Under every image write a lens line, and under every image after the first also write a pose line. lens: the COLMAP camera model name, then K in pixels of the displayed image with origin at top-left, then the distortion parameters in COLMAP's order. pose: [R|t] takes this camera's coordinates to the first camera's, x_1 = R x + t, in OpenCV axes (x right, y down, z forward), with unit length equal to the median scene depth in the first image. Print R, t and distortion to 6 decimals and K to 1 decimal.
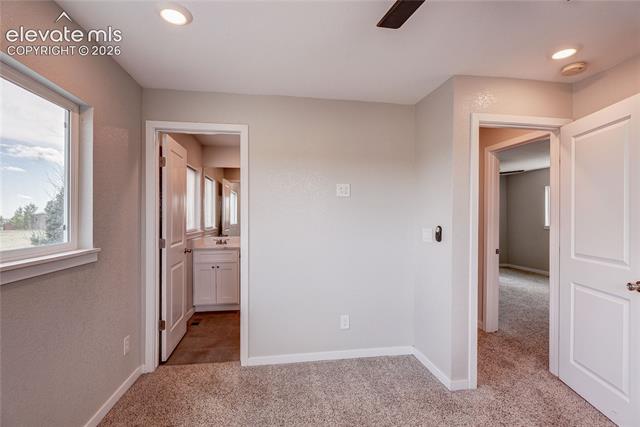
lens RADIAL K [[300.6, 0, 320.5], [0, 300.6, 218.6], [0, 0, 1]] dist [-0.003527, 0.000572]
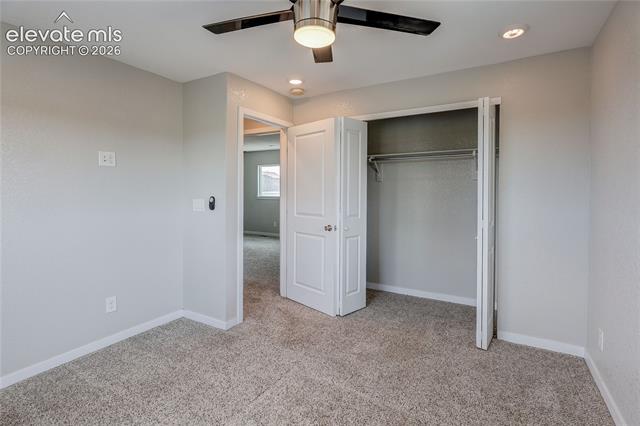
lens RADIAL K [[303.3, 0, 319.6], [0, 303.3, 203.5], [0, 0, 1]] dist [-0.001220, 0.000028]
pose [[0.638022, -0.035745, 0.769188, -0.253894], [0.003508, 0.999047, 0.043517, 0.001539], [-0.770010, -0.025067, 0.637539, -0.074396]]
